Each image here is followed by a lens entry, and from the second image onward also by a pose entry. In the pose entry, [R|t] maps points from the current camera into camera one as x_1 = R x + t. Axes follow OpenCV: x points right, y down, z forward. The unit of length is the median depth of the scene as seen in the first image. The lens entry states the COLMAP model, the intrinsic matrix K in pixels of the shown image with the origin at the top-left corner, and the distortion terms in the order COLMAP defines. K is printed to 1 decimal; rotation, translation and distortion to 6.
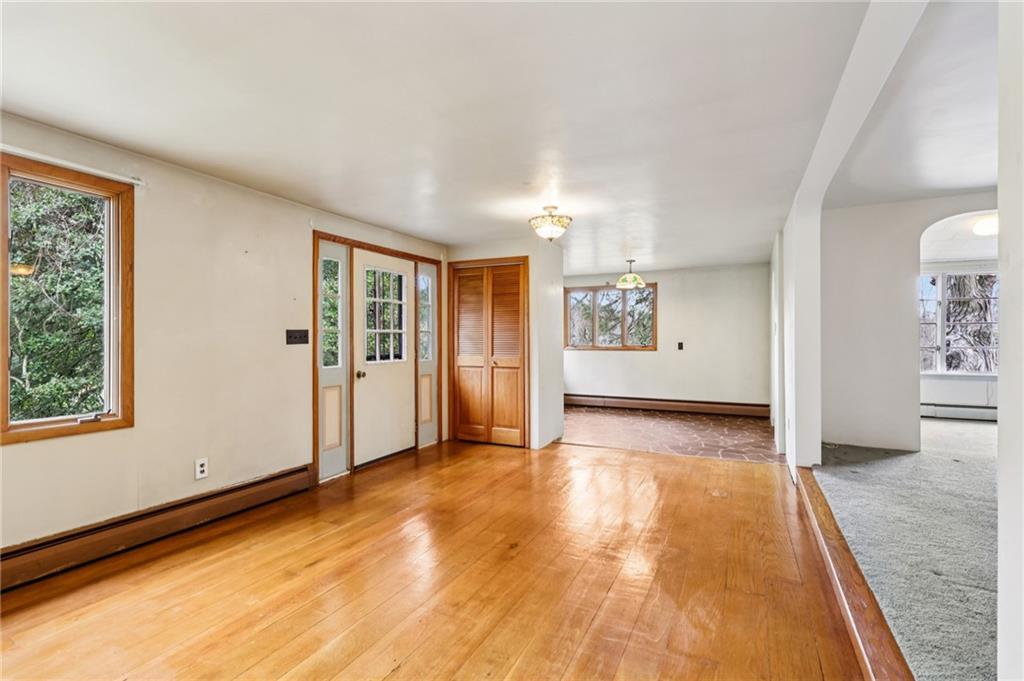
lens RADIAL K [[472.2, 0, 512.0], [0, 472.2, 340.5], [0, 0, 1]] dist [-0.027724, -0.000008]
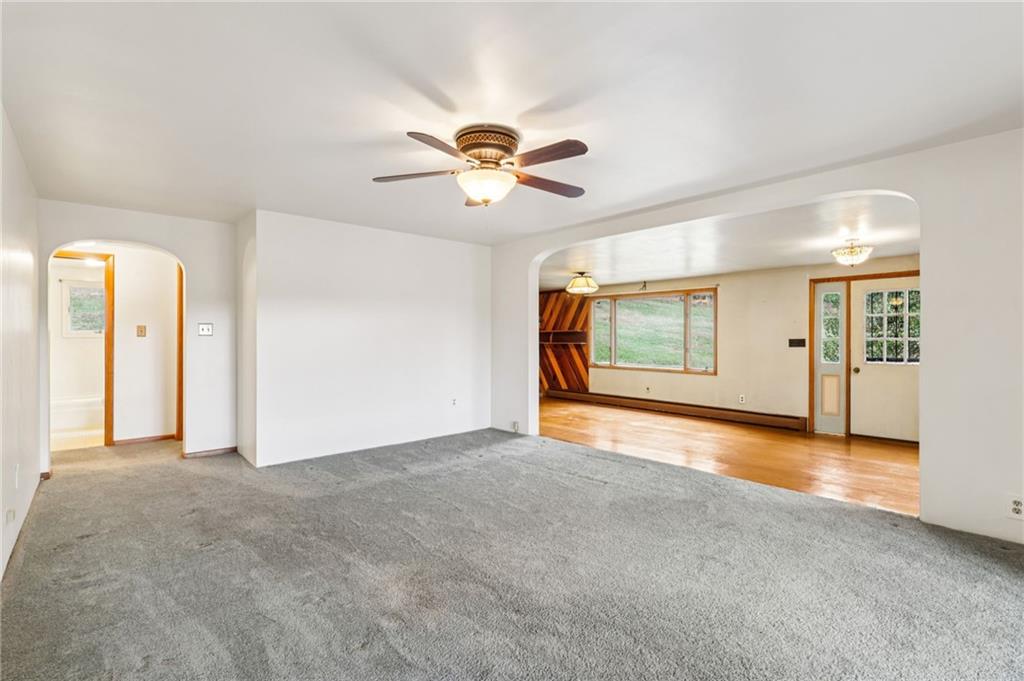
lens RADIAL K [[483.3, 0, 508.0], [0, 483.3, 341.4], [0, 0, 1]] dist [-0.001054, 0.000068]
pose [[-0.388164, 0.013596, -0.921490, 1.223824], [0.001300, 0.999898, 0.014205, -0.030442], [0.921589, 0.004316, -0.388143, 0.520658]]
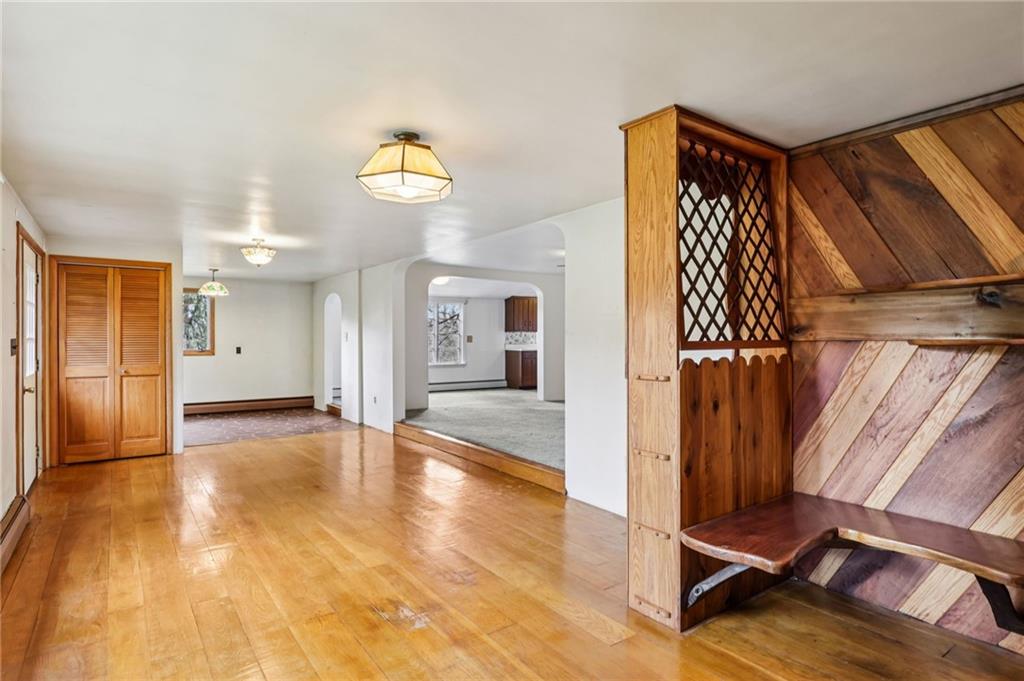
lens RADIAL K [[557.8, 0, 512.0], [0, 557.8, 340.5], [0, 0, 1]] dist [-0.002909, -0.000507]
pose [[0.471618, 0.003210, 0.881797, -0.692968], [-0.002411, 0.999994, -0.002350, -0.013964], [-0.881800, -0.001018, 0.471623, -0.210167]]
